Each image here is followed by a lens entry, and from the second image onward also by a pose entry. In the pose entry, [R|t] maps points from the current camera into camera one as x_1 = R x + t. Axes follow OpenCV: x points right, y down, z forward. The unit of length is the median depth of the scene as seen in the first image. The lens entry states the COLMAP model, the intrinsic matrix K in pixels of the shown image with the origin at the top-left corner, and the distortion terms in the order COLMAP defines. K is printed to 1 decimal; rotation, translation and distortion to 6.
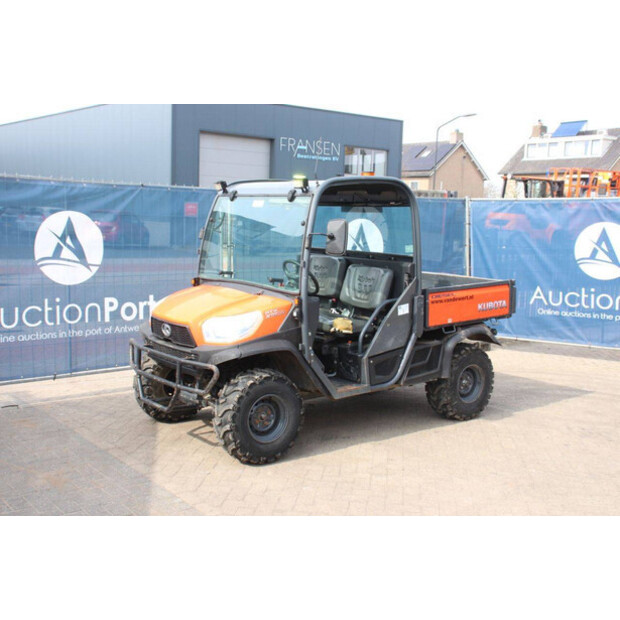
lens RADIAL K [[740.7, 0, 299.6], [0, 740.7, 306.1], [0, 0, 1]] dist [0.025337, 0.000000]
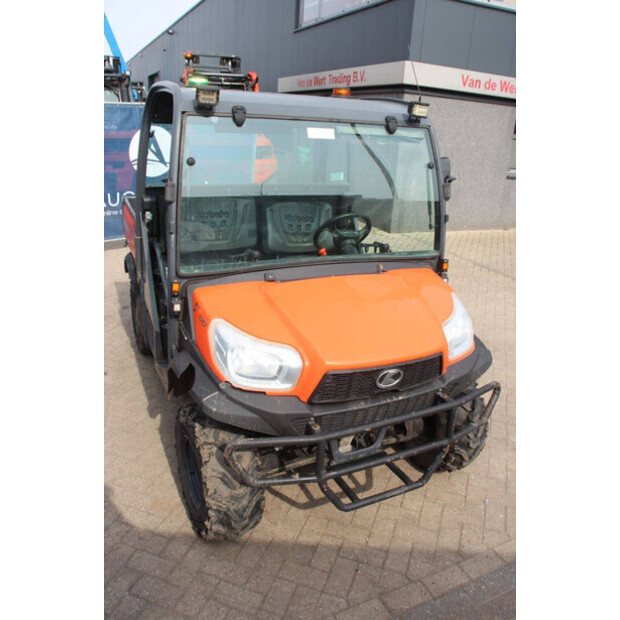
lens RADIAL K [[506.5, 0, 311.2], [0, 506.5, 312.1], [0, 0, 1]] dist [-0.136819, 0.089854]
pose [[0.205868, -0.362459, 0.908979, -0.487967], [0.071941, 0.931968, 0.355332, -0.146052], [-0.975932, -0.007758, 0.217938, 0.906895]]
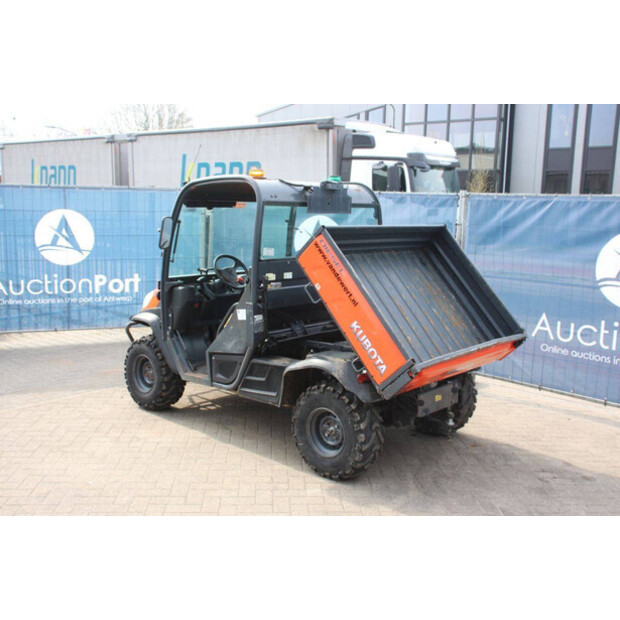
lens RADIAL K [[656.8, 0, 314.8], [0, 656.8, 308.7], [0, 0, 1]] dist [-0.023017, 0.000000]
pose [[0.208659, 0.131481, -0.969110, 0.958264], [-0.141031, 0.984610, 0.103218, -0.101147], [0.967766, 0.115137, 0.223991, 0.893272]]
